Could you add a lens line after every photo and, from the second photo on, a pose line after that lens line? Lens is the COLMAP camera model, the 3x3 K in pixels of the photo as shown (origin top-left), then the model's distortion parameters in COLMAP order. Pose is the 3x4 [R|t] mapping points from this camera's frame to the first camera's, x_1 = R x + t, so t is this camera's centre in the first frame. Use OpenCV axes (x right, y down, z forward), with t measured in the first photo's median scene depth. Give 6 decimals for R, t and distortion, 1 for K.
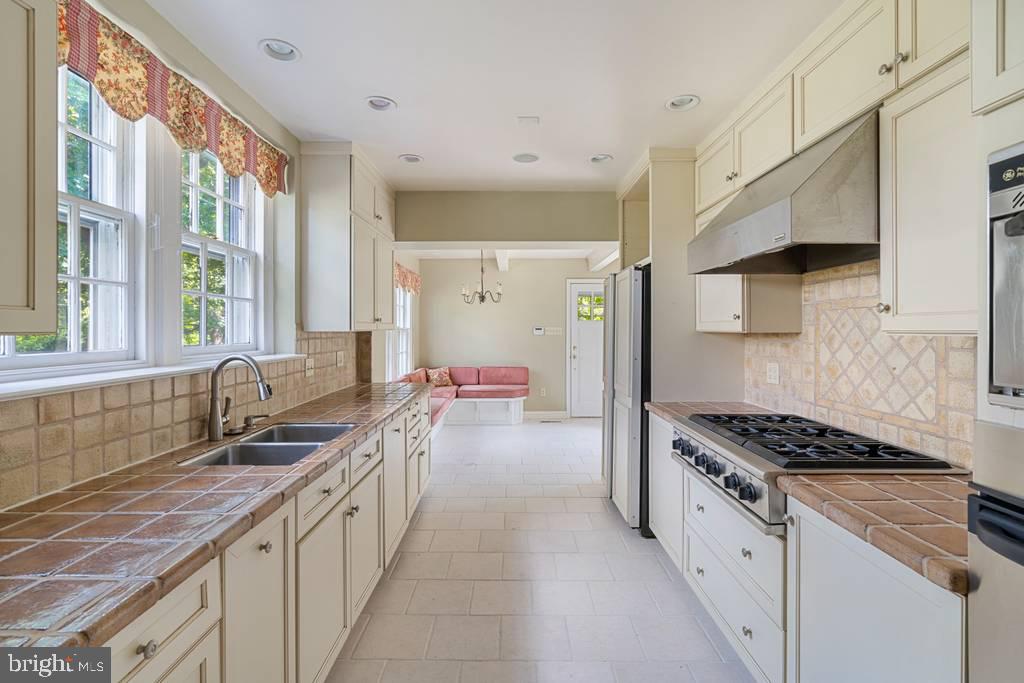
lens RADIAL K [[466.2, 0, 504.8], [0, 466.2, 328.3], [0, 0, 1]] dist [-0.007938, 0.002875]
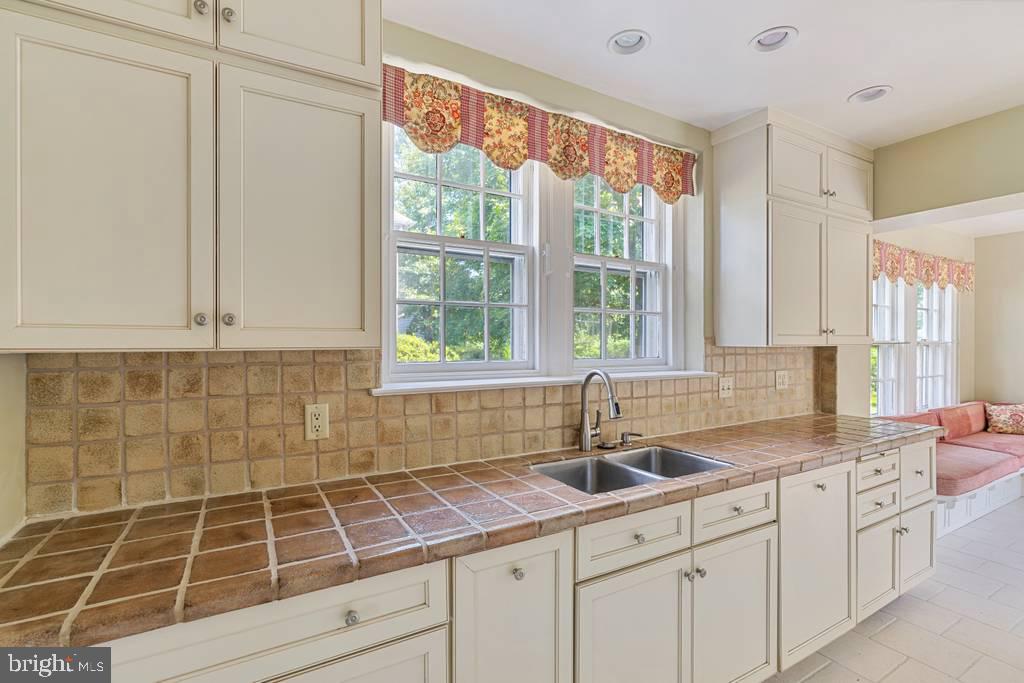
lens RADIAL K [[466.2, 0, 515.2], [0, 466.2, 344.4], [0, 0, 1]] dist [-0.007938, 0.002875]
pose [[0.506188, 0.007107, -0.862394, 0.201740], [-0.000367, 0.999968, 0.008025, -0.005800], [0.862423, -0.003745, 0.506174, 0.336811]]
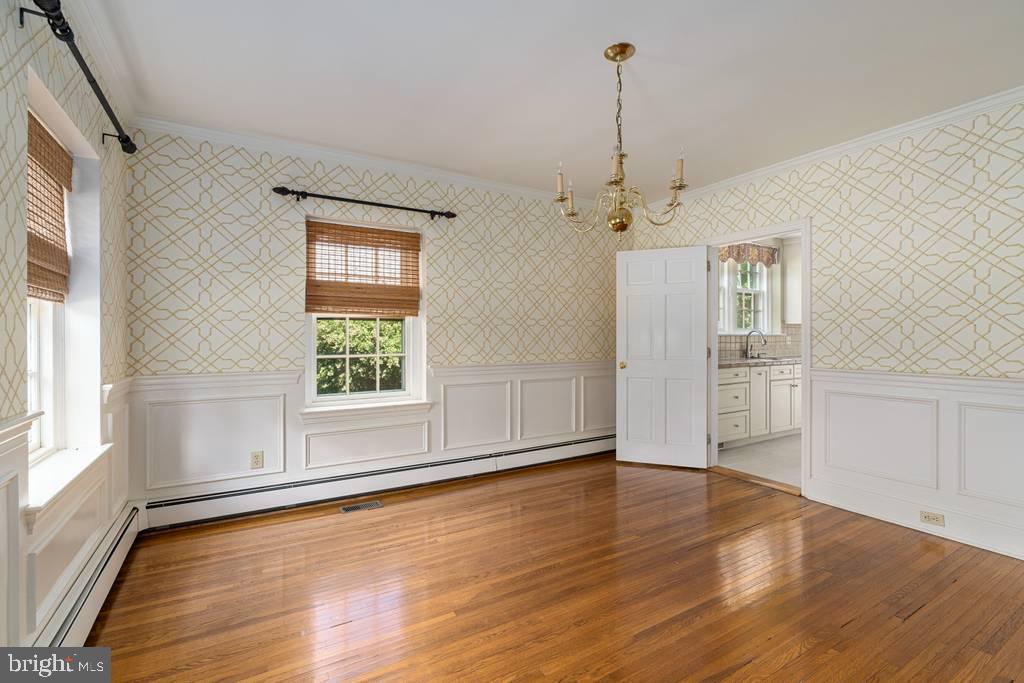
lens RADIAL K [[466.2, 0, 507.8], [0, 466.2, 338.8], [0, 0, 1]] dist [-0.007938, 0.002875]
pose [[0.520055, 0.005277, -0.854117, 1.162187], [0.004917, 0.999946, 0.009172, 0.078692], [0.854119, -0.008969, 0.520001, -1.925731]]
